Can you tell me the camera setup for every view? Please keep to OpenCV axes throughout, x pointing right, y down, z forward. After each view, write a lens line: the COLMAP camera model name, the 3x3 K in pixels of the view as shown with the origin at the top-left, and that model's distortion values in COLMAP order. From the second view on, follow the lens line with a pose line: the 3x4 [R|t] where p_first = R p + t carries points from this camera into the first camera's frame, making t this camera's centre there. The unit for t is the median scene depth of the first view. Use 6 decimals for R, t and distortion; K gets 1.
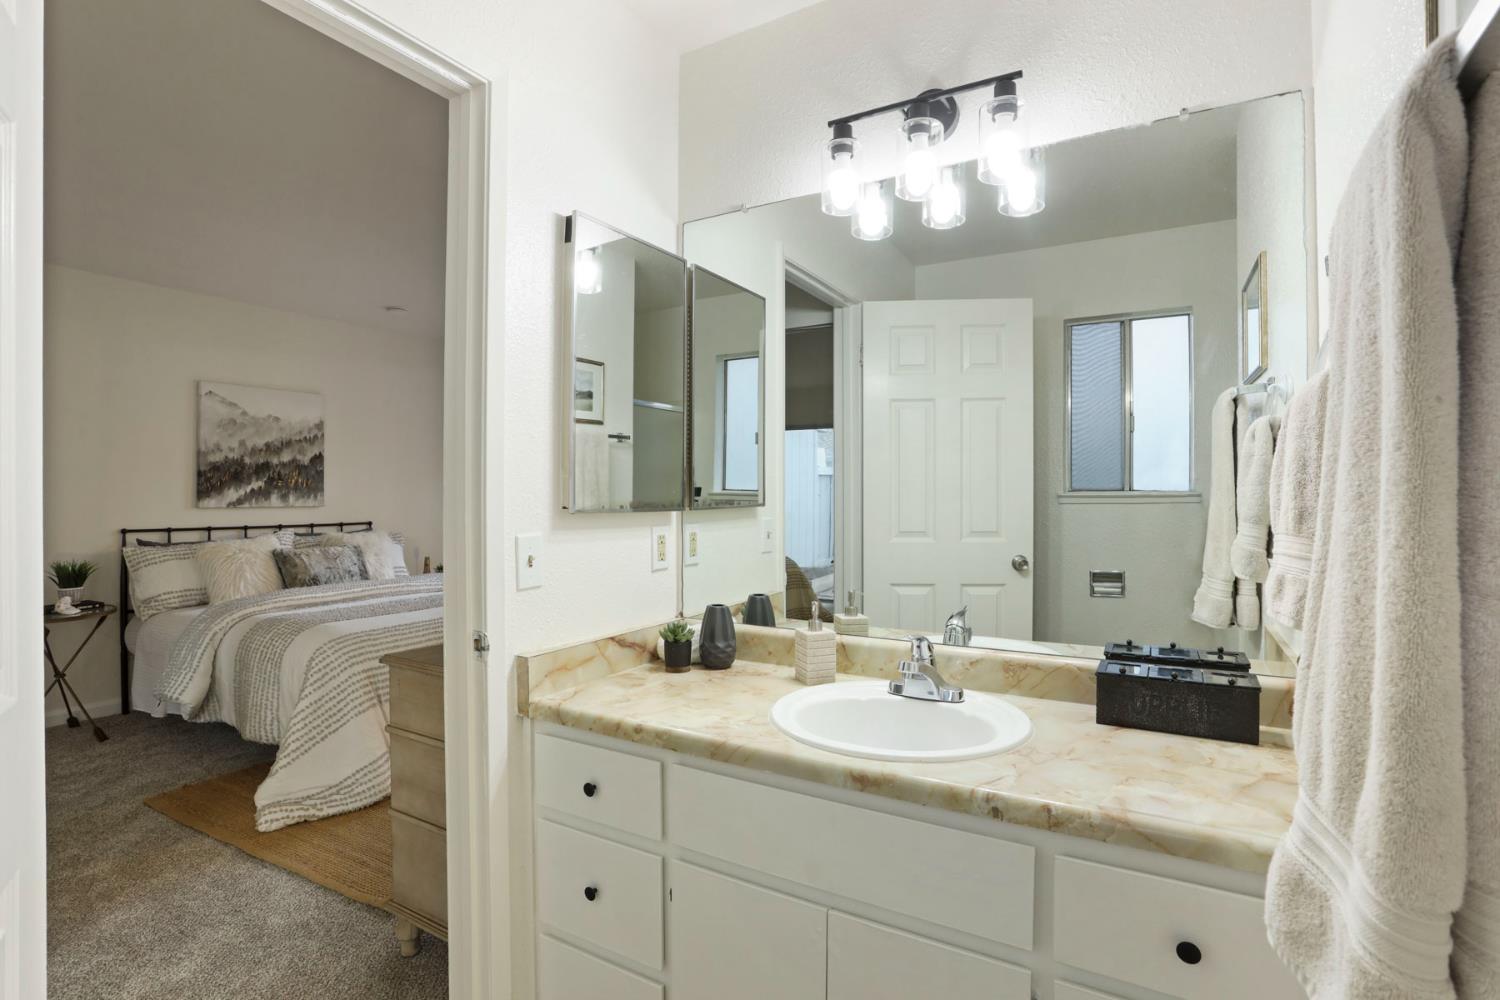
lens RADIAL K [[735.1, 0, 746.6], [0, 735.1, 491.4], [0, 0, 1]] dist [-0.064598, 0.024986]
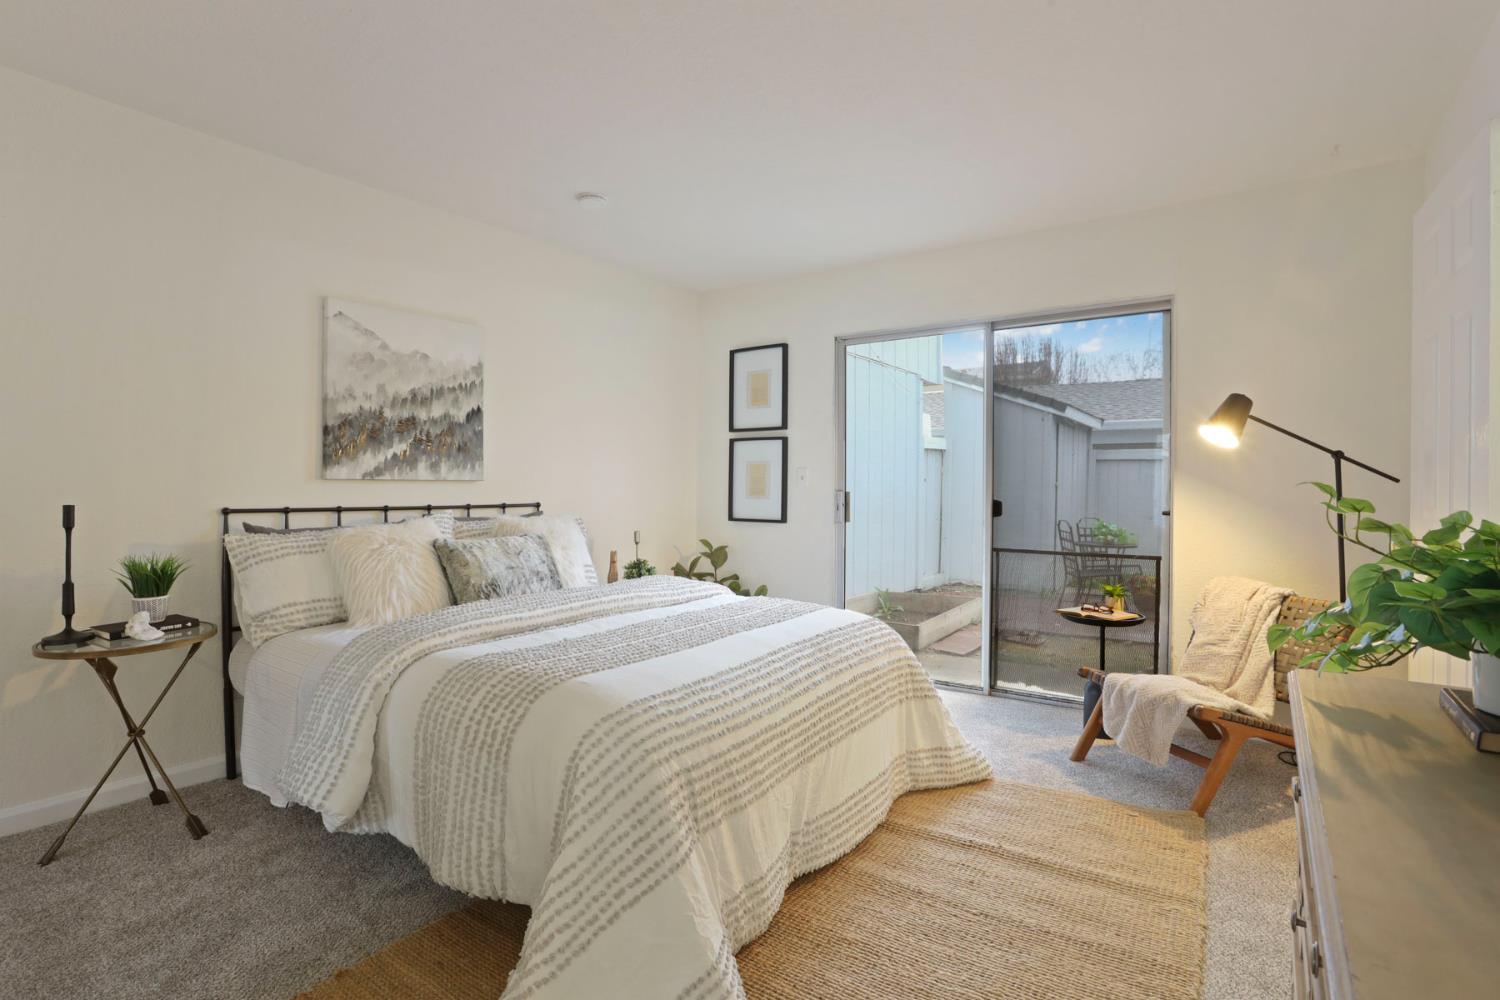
lens RADIAL K [[738.1, 0, 746.3], [0, 738.1, 496.9], [0, 0, 1]] dist [-0.069173, 0.029916]
pose [[0.995926, 0.003870, -0.090095, -0.288131], [-0.002205, 0.999825, 0.018581, 0.025653], [0.090151, -0.018307, 0.995760, 0.325852]]
